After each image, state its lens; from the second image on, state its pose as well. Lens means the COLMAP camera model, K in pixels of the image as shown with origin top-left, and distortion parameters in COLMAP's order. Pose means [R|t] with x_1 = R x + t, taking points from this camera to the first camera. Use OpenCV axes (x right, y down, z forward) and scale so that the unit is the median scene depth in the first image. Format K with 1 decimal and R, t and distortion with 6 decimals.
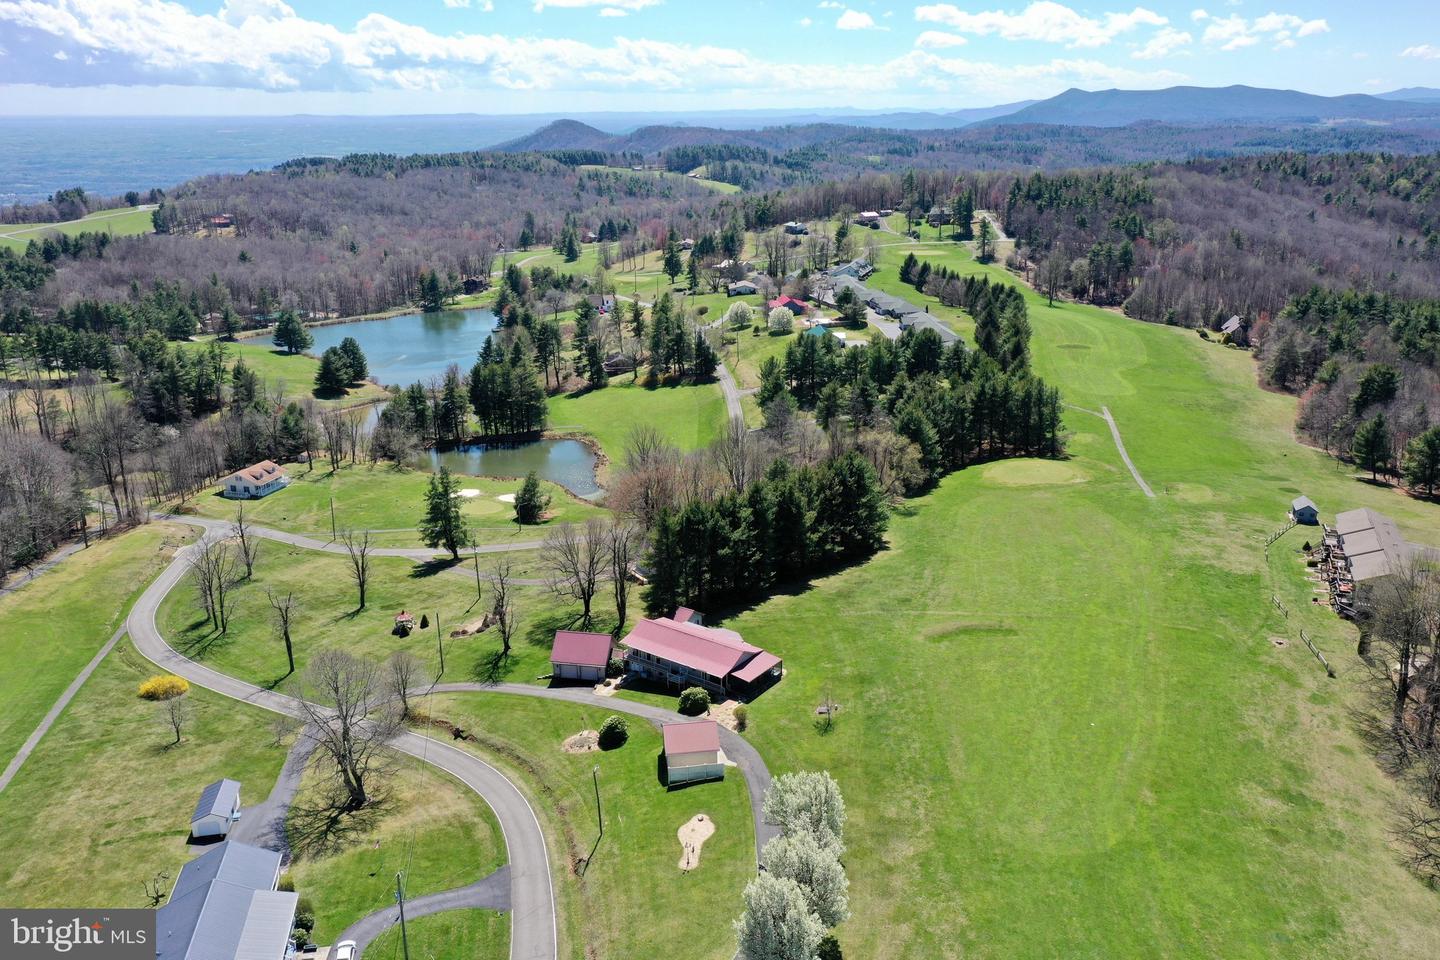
lens RADIAL K [[1147.9, 0, 724.4], [0, 1147.9, 490.6], [0, 0, 1]] dist [0.024739, 0.001149]
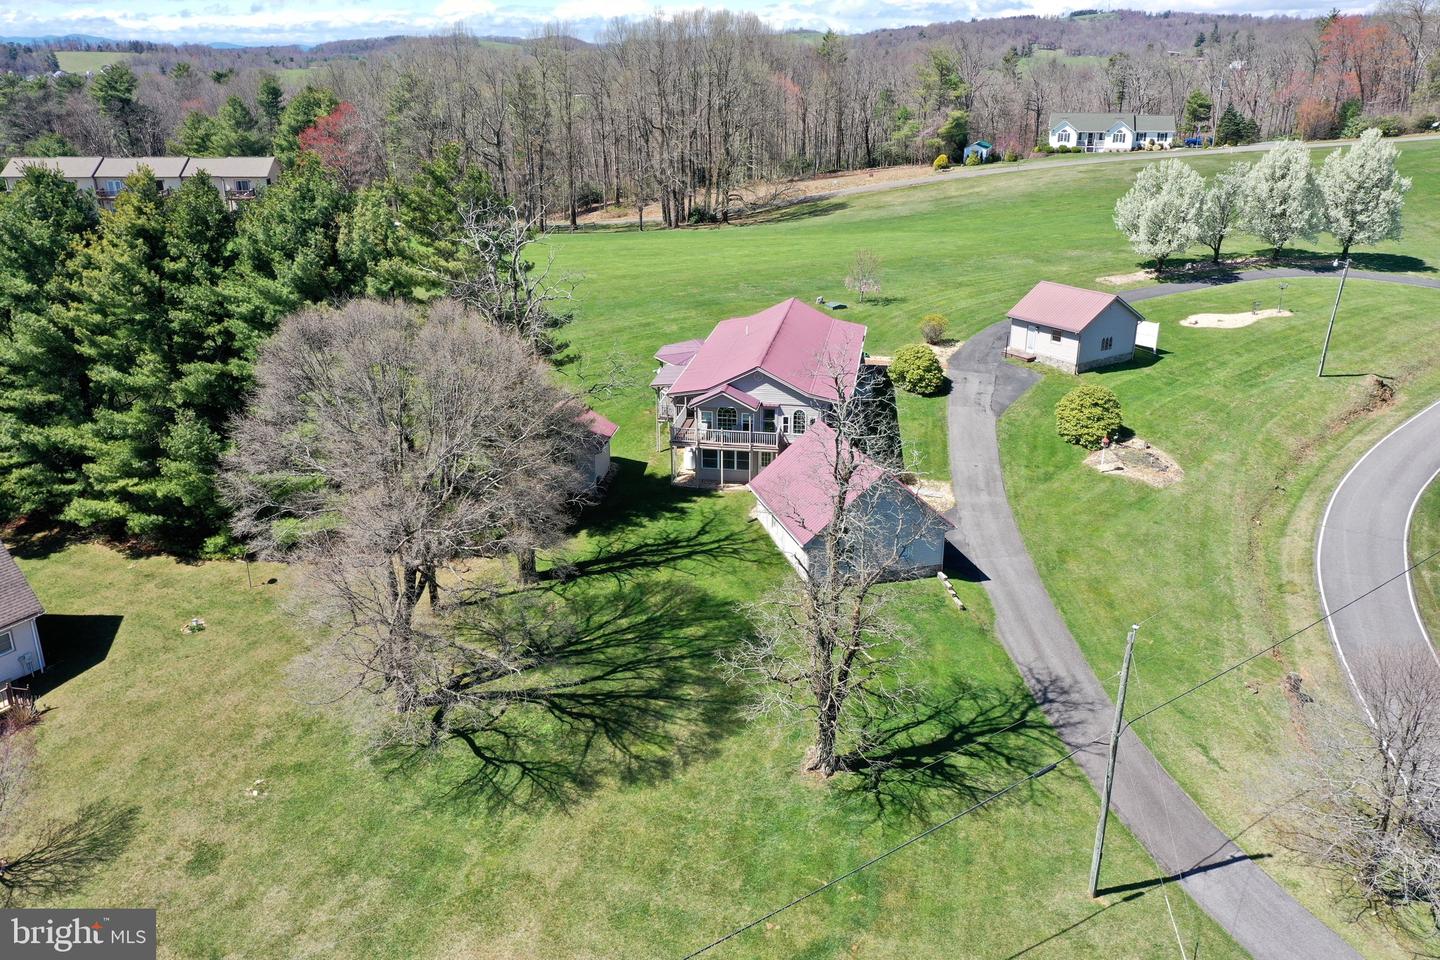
lens RADIAL K [[1147.9, 0, 734.8], [0, 1147.9, 500.5], [0, 0, 1]] dist [0.024739, 0.001149]
pose [[-0.455611, -0.327108, 0.827900, -0.223582], [0.285330, 0.827304, 0.483896, -0.018996], [-0.843211, 0.456693, -0.283595, 0.652167]]
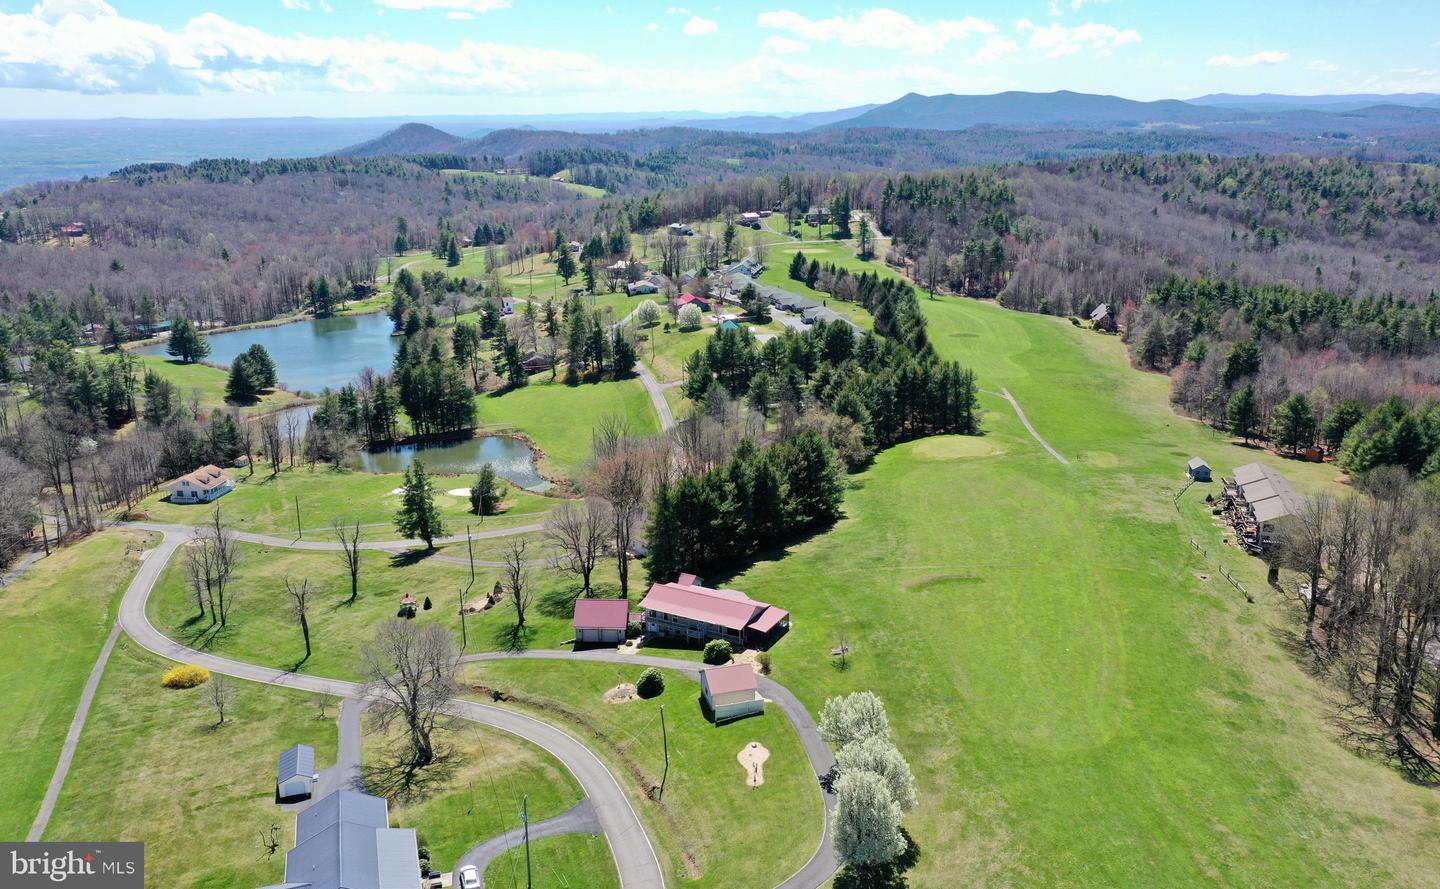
lens RADIAL K [[1150.6, 0, 725.8], [0, 1150.6, 474.8], [0, 0, 1]] dist [0.019827, 0.008715]
pose [[0.991860, -0.039281, 0.121120, -0.077074], [0.041169, 0.999066, -0.013128, 0.014654], [-0.120491, 0.018007, 0.992551, -0.054652]]
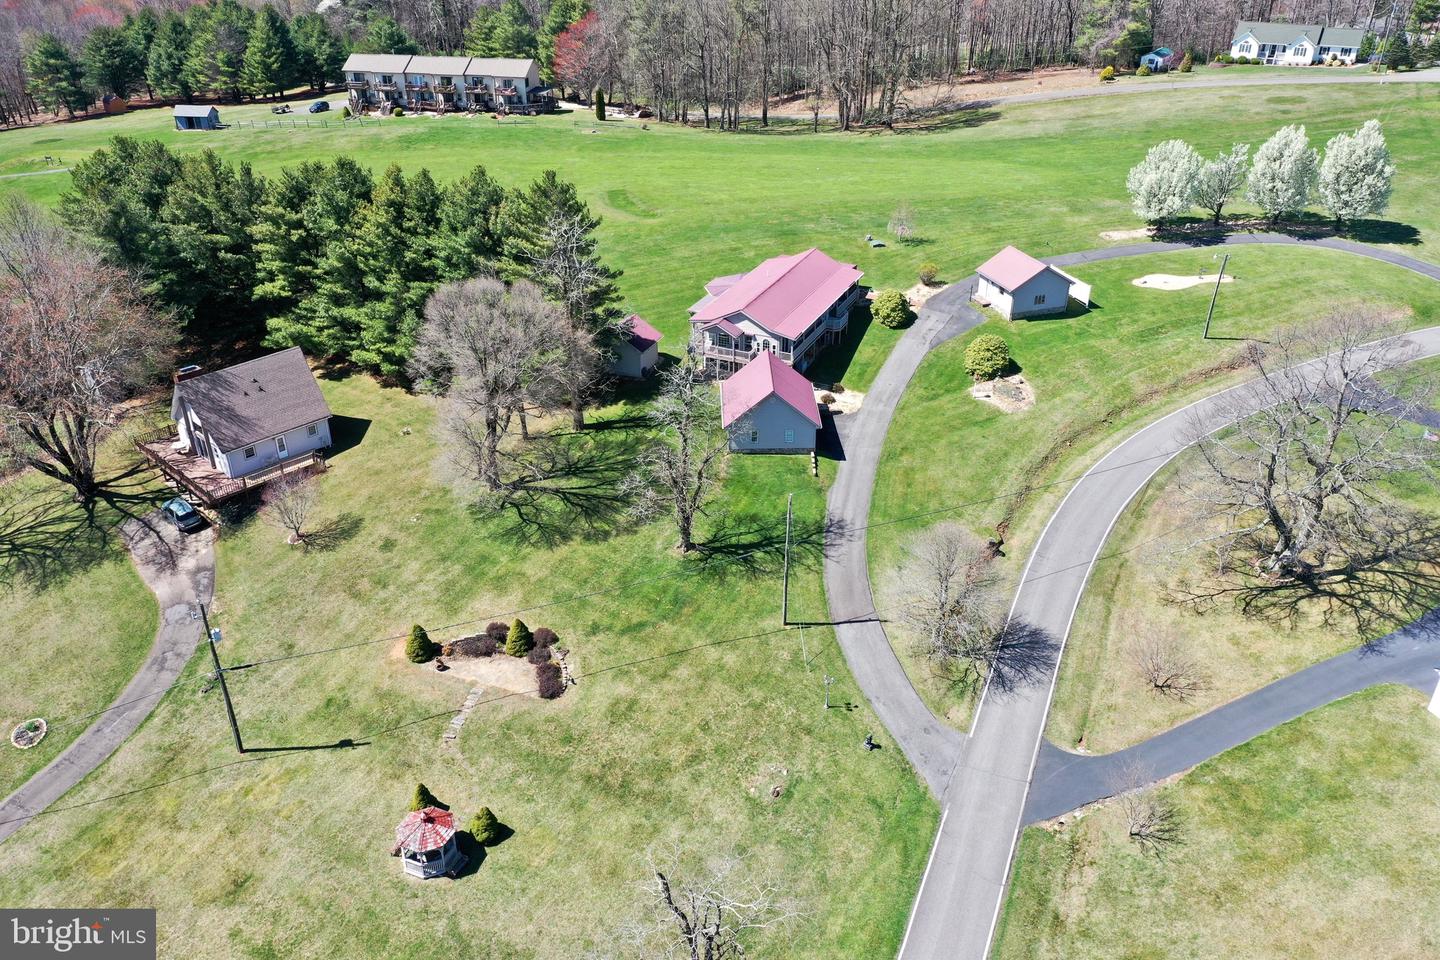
lens RADIAL K [[1147.9, 0, 734.5], [0, 1147.9, 500.7], [0, 0, 1]] dist [0.024739, 0.001149]
pose [[-0.206678, -0.492206, 0.845587, -0.353927], [0.313108, 0.785525, 0.533774, -0.071900], [-0.926956, 0.375079, -0.008237, 0.602478]]
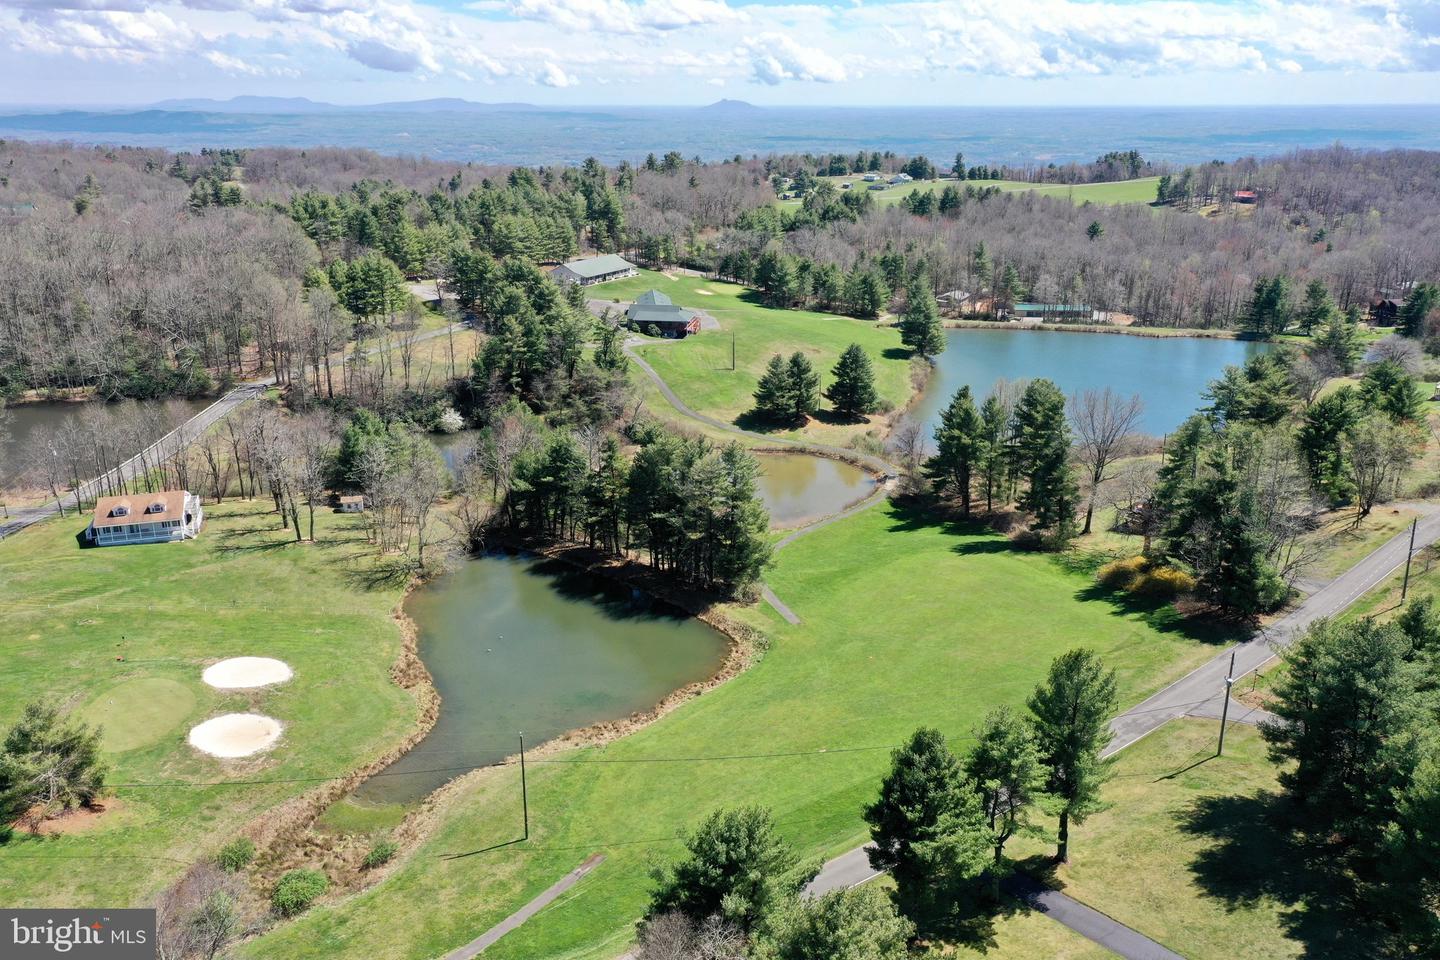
lens RADIAL K [[1147.9, 0, 723.2], [0, 1147.9, 478.4], [0, 0, 1]] dist [0.024739, 0.001149]
pose [[0.524475, 0.272859, -0.806520, 0.251677], [-0.273891, 0.950976, 0.143622, -0.206089], [0.806170, 0.145573, 0.573497, 0.912775]]
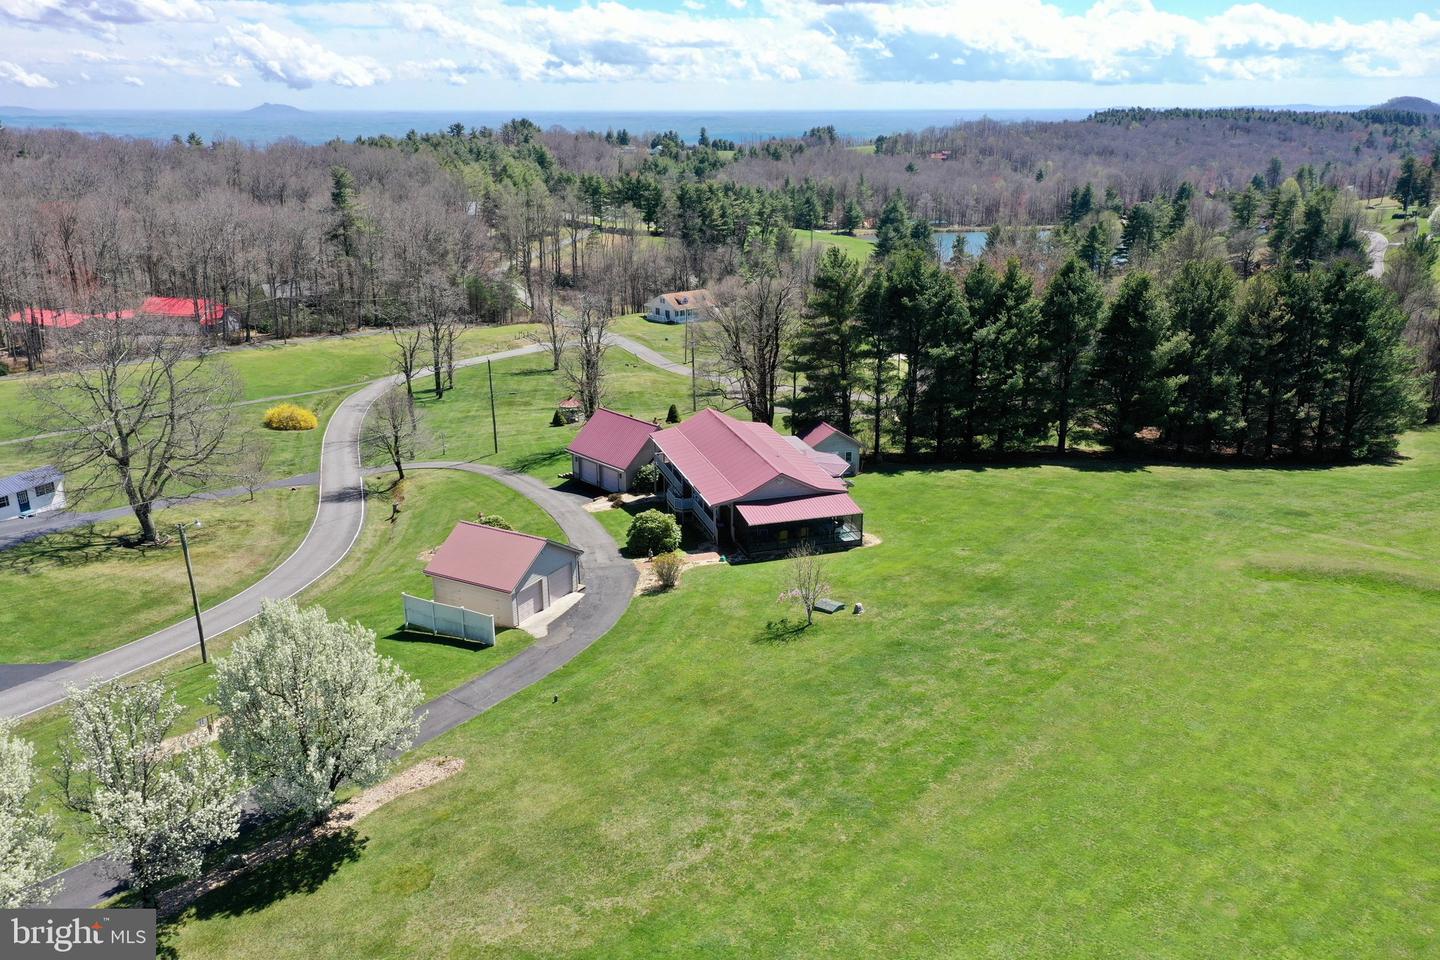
lens RADIAL K [[1147.9, 0, 722.6], [0, 1147.9, 480.0], [0, 0, 1]] dist [0.024739, 0.001149]
pose [[0.794080, 0.191884, -0.576730, 0.154858], [-0.193609, 0.979288, 0.059246, 0.064112], [0.576153, 0.064614, 0.814784, 0.313466]]
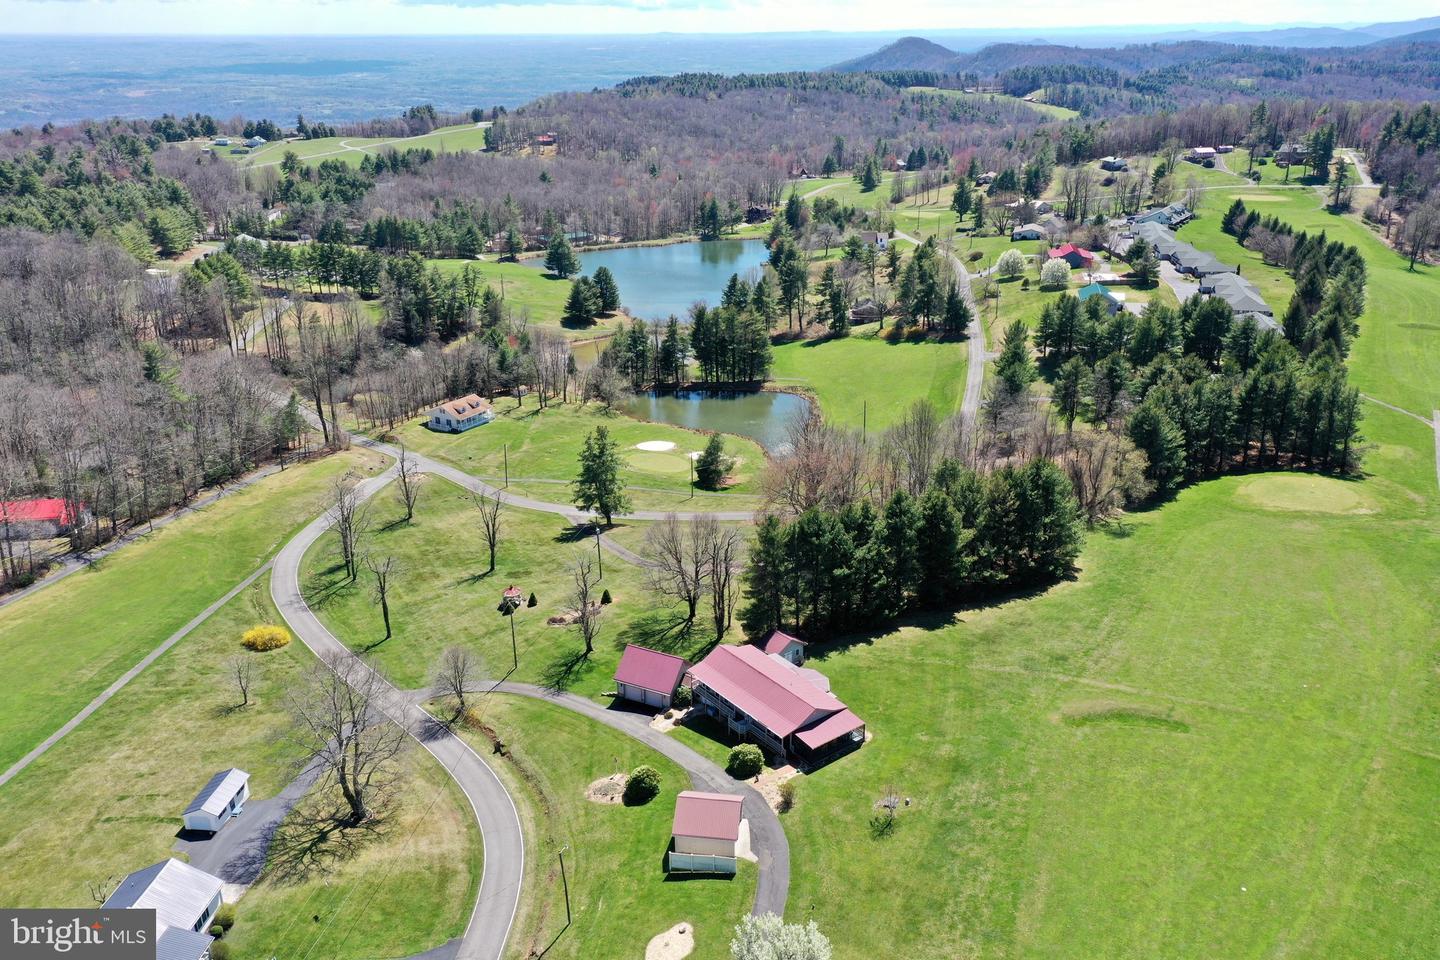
lens RADIAL K [[1147.9, 0, 722.6], [0, 1147.9, 481.1], [0, 0, 1]] dist [0.024739, 0.001149]
pose [[0.958615, 0.105415, -0.264472, 0.084080], [-0.090384, 0.993555, 0.068409, -0.040659], [0.269979, -0.041673, 0.961964, 0.100791]]
